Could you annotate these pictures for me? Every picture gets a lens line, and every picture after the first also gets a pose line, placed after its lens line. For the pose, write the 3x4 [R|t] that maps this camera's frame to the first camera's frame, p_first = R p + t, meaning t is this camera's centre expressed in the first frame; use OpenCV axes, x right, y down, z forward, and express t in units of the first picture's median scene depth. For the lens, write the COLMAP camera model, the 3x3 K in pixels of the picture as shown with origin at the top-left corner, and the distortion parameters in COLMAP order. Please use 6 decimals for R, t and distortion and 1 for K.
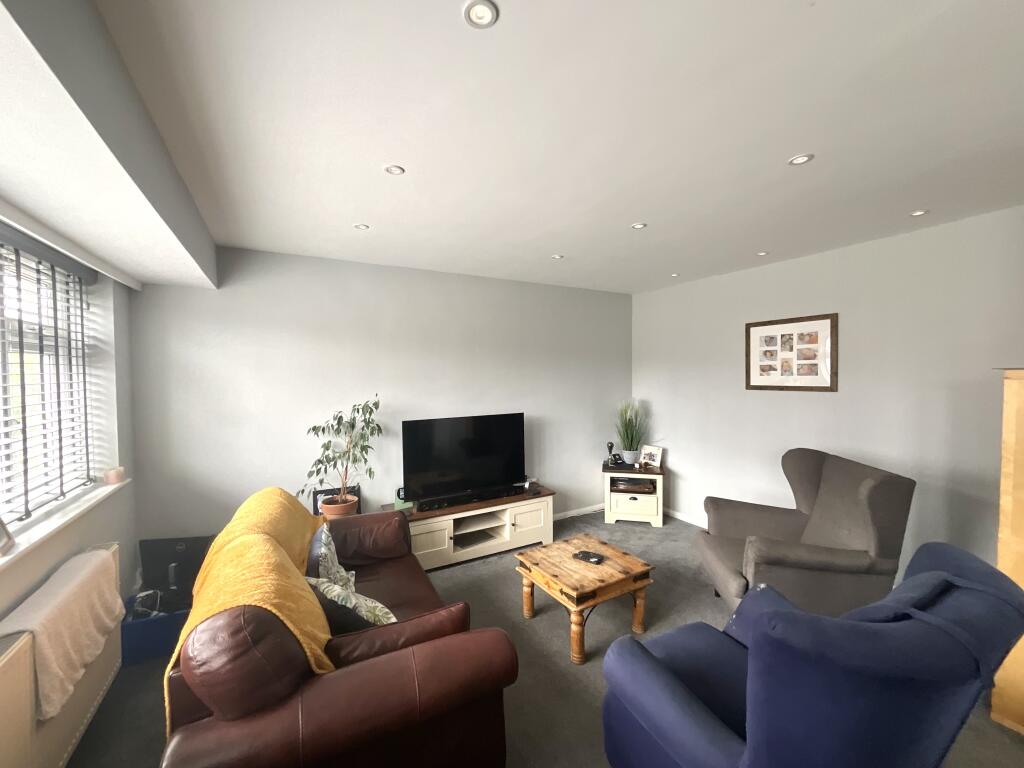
lens RADIAL K [[411.5, 0, 512.0], [0, 411.5, 384.0], [0, 0, 1]] dist [-0.000612, 0.000682]
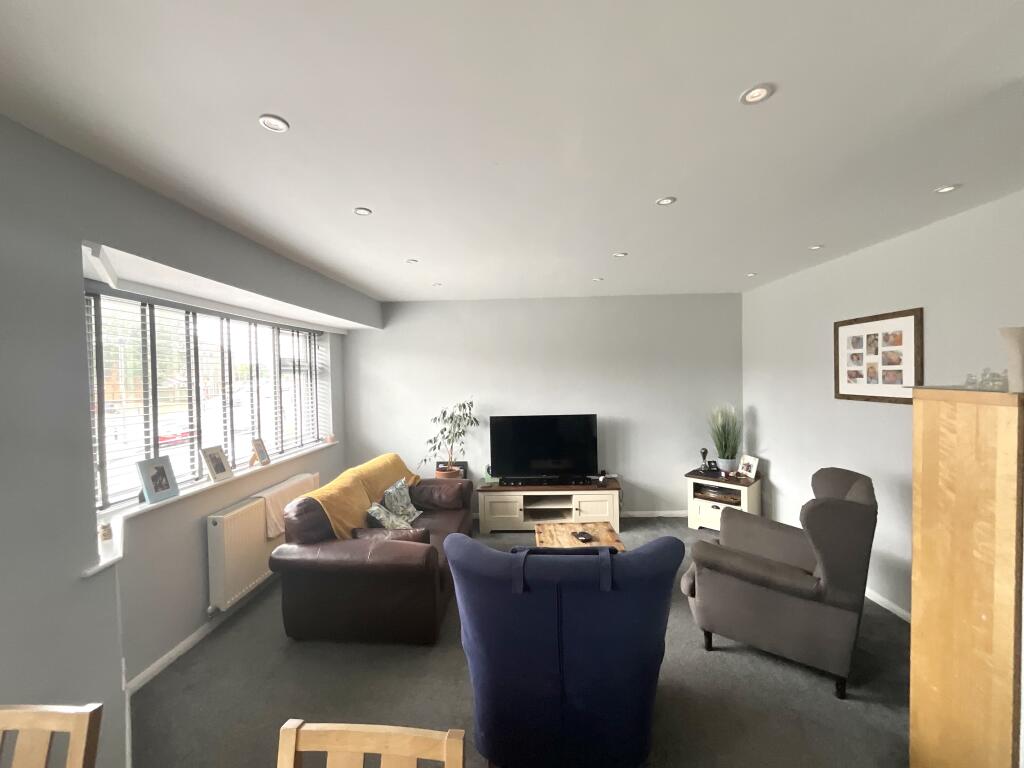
lens RADIAL K [[411.5, 0, 512.0], [0, 411.5, 384.0], [0, 0, 1]] dist [-0.000612, 0.000682]
pose [[0.854942, 0.005114, -0.518698, 0.470099], [-0.000982, 0.999966, 0.008240, -0.025444], [0.518722, -0.006535, 0.854918, -0.099058]]
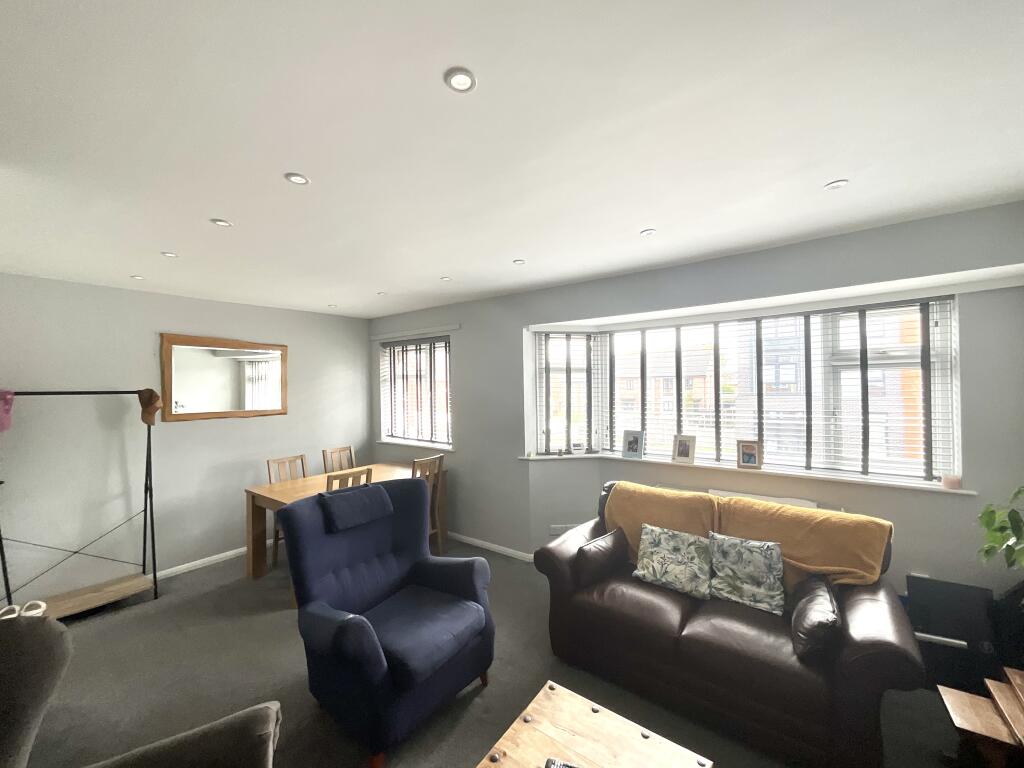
lens RADIAL K [[412.5, 0, 512.0], [0, 412.5, 384.0], [0, 0, 1]] dist [0.001313, 0.000405]
pose [[-0.922193, 0.023294, -0.386027, 0.326332], [0.019502, 0.999715, 0.013735, -0.041706], [0.386237, 0.005138, -0.922385, 1.057165]]
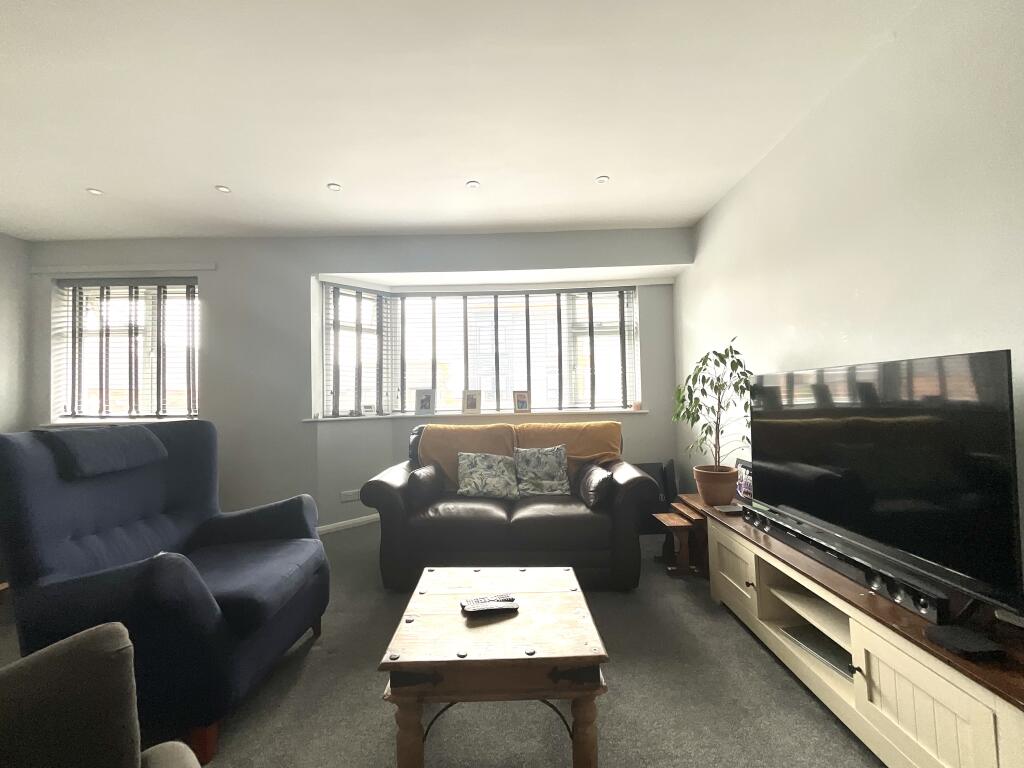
lens RADIAL K [[411.5, 0, 512.0], [0, 411.5, 384.0], [0, 0, 1]] dist [-0.000612, 0.000682]
pose [[-0.514833, -0.000282, -0.857290, 0.468594], [0.013567, 0.999872, -0.008476, 0.101045], [0.857183, -0.015995, -0.514764, 0.970435]]
